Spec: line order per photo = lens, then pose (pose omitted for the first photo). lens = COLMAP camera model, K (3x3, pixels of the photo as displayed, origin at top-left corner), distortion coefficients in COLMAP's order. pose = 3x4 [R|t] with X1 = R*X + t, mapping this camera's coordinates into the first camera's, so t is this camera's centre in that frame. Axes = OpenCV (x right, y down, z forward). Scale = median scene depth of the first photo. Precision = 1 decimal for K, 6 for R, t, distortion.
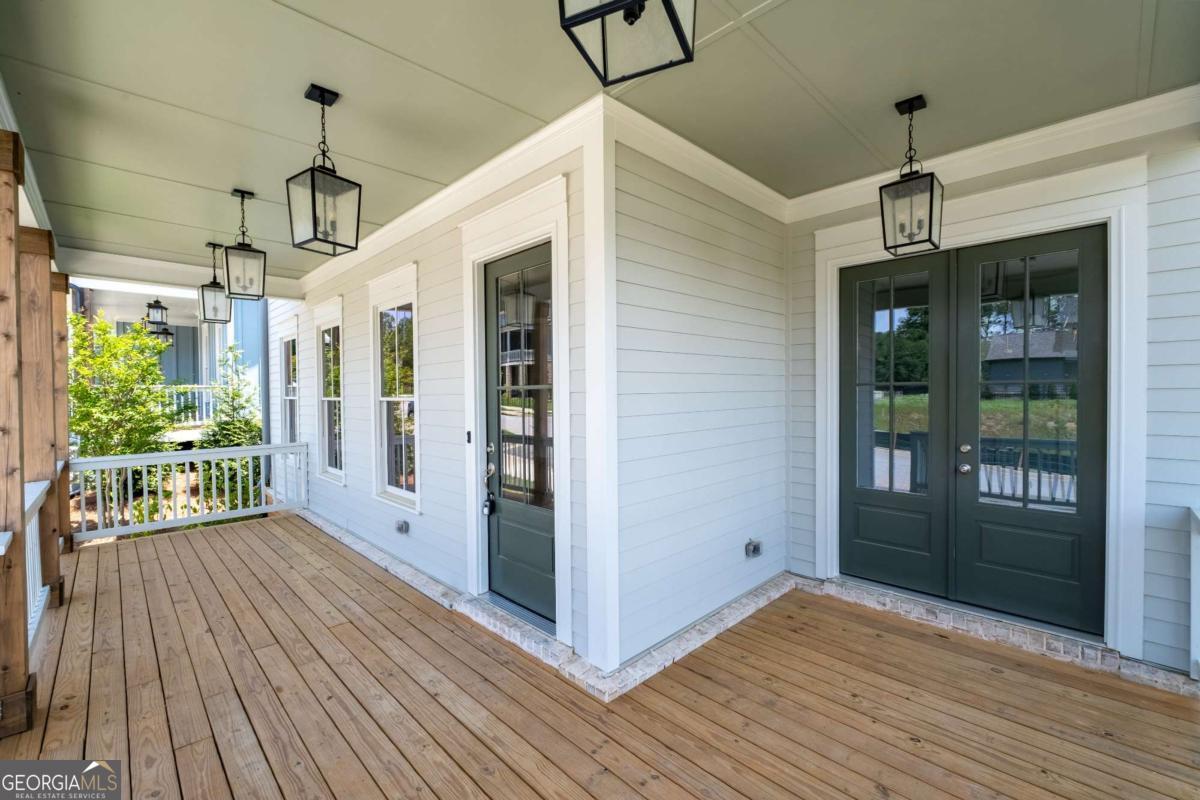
lens RADIAL K [[507.0, 0, 603.4], [0, 507.0, 401.7], [0, 0, 1]] dist [-0.003899, -0.000349]
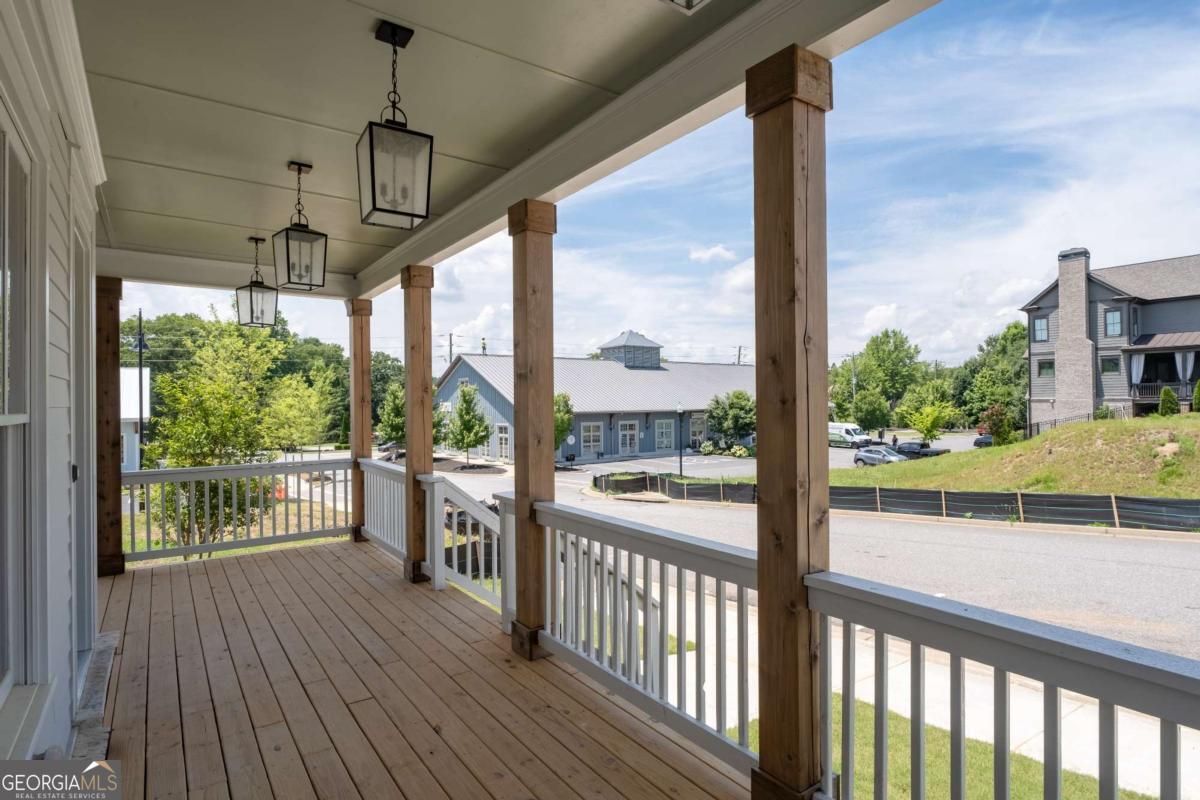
lens RADIAL K [[645.1, 0, 598.5], [0, 645.1, 407.1], [0, 0, 1]] dist [0.001405, -0.000119]
pose [[-0.985107, 0.015274, 0.171261, -1.191968], [0.018179, 0.999716, 0.015401, -0.013045], [-0.170978, 0.018285, -0.985105, 1.890631]]
